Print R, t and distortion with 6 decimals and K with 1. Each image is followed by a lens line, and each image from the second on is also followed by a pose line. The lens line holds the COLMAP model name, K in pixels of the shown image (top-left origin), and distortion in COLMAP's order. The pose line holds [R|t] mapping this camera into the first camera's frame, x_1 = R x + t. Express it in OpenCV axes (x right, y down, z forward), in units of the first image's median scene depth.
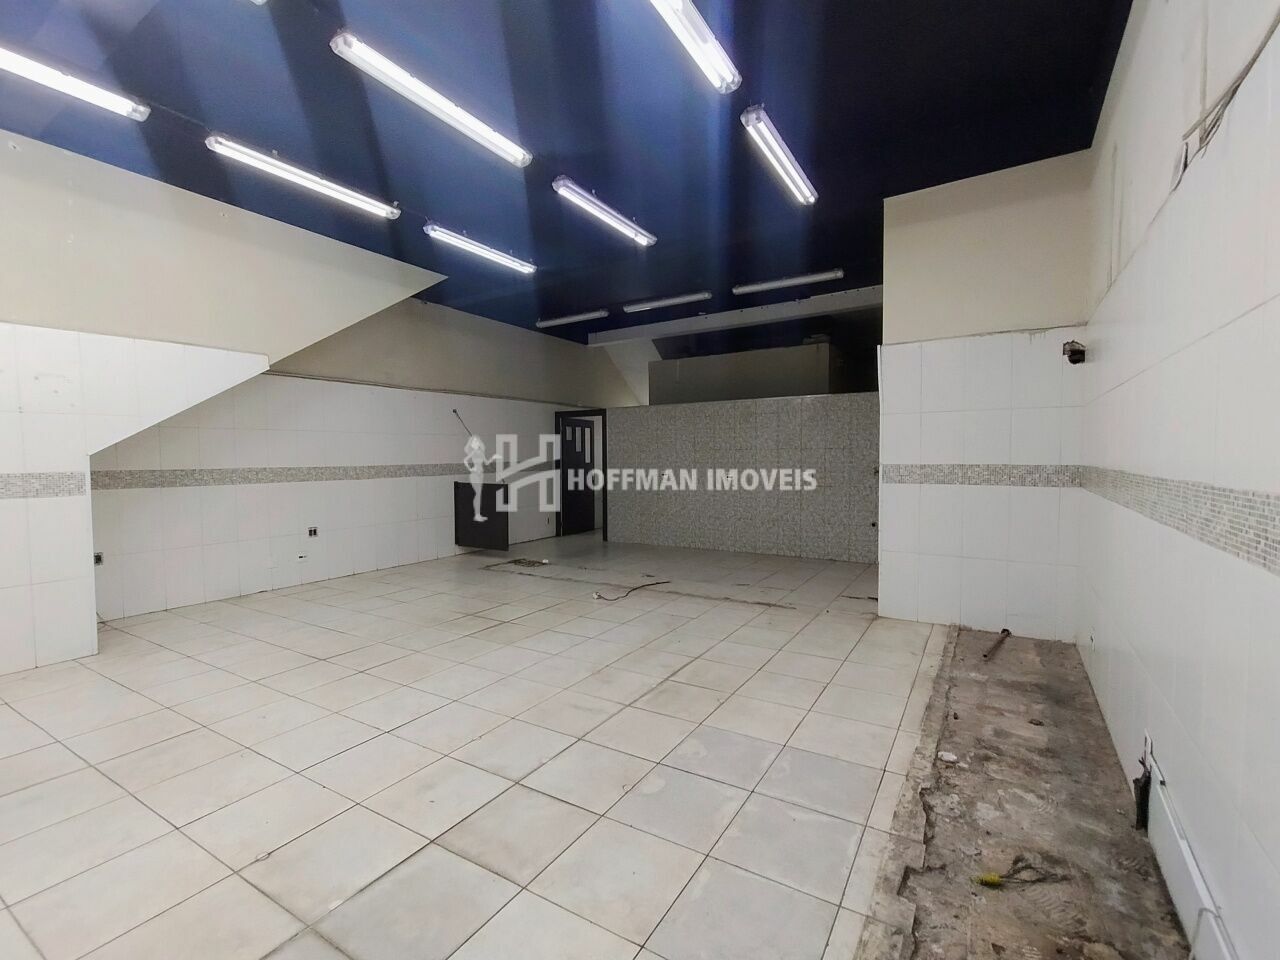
lens RADIAL K [[578.4, 0, 637.2], [0, 578.4, 480.5], [0, 0, 1]] dist [-0.003194, 0.001877]
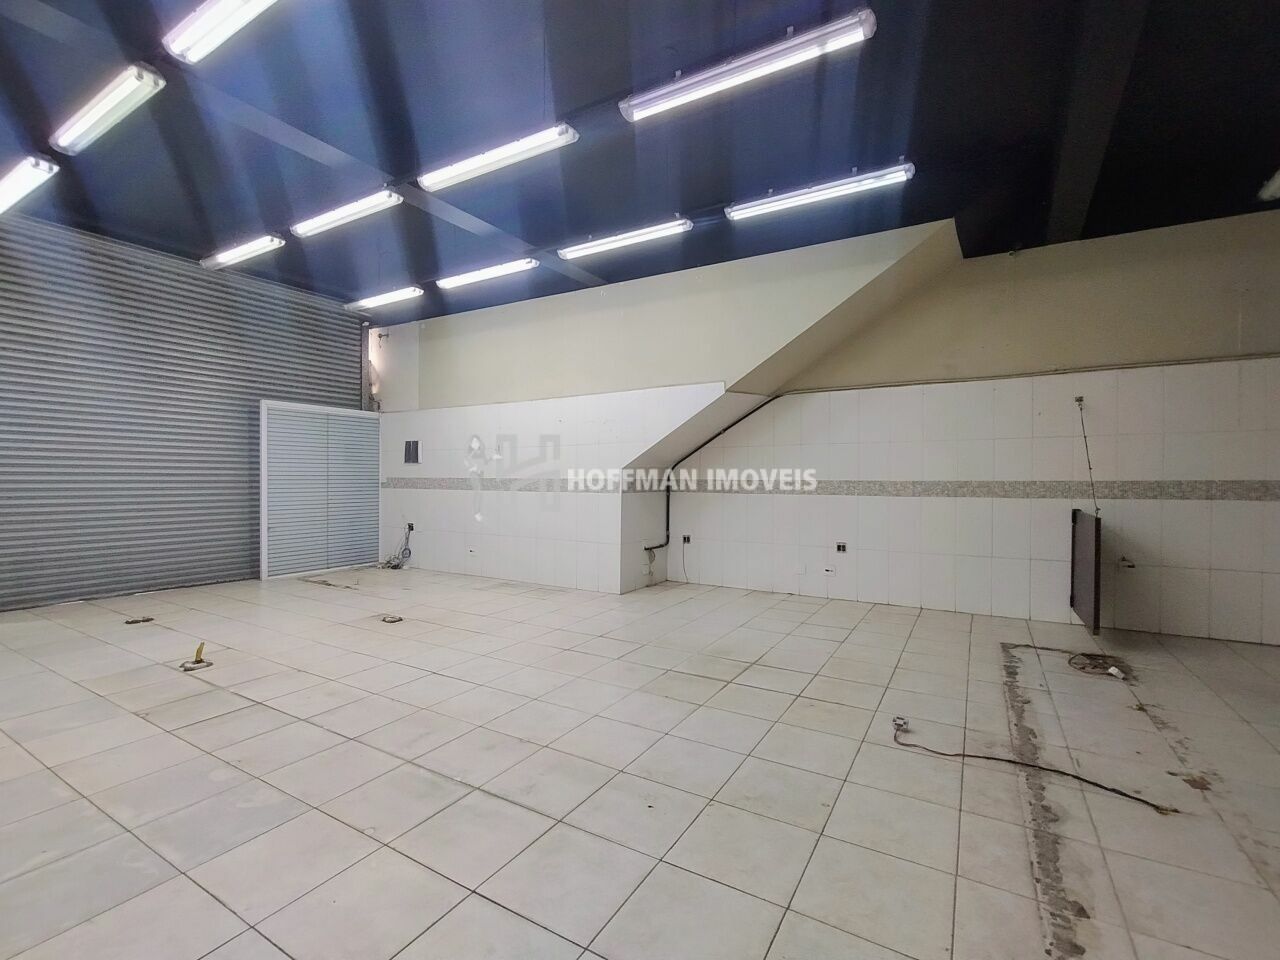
lens RADIAL K [[578.4, 0, 637.1], [0, 578.4, 480.5], [0, 0, 1]] dist [-0.003194, 0.001877]
pose [[0.010932, 0.013902, -0.999844, 0.552006], [-0.045583, 0.998871, 0.013390, -0.028228], [0.998901, 0.045430, 0.011553, 0.880184]]
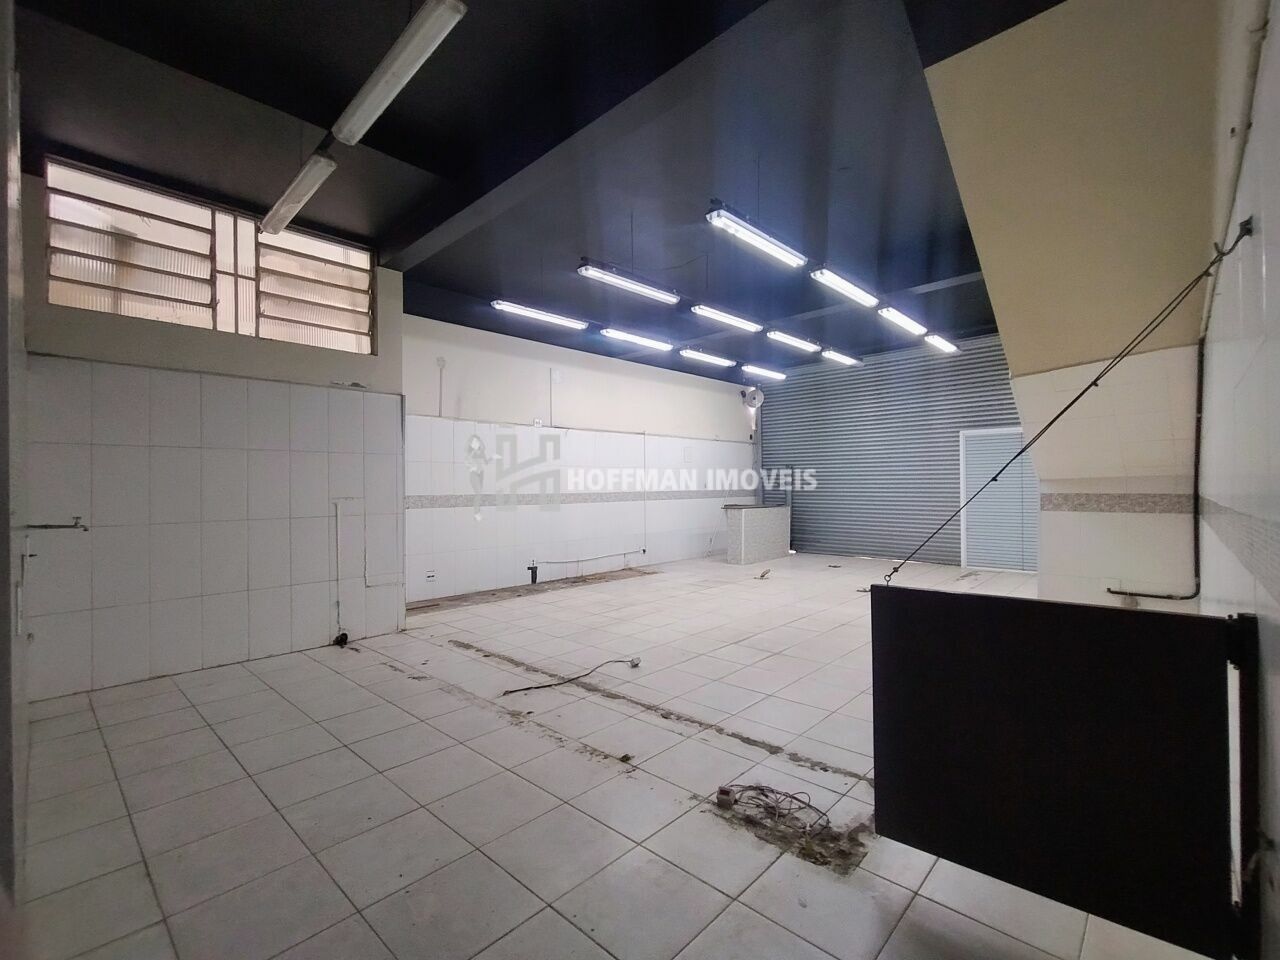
lens RADIAL K [[578.4, 0, 641.5], [0, 578.4, 480.4], [0, 0, 1]] dist [-0.003194, 0.001877]
pose [[-0.979976, 0.018622, 0.198245, -0.285797], [0.024989, 0.999247, 0.029666, -0.088523], [-0.197543, 0.034026, -0.979703, 2.109291]]
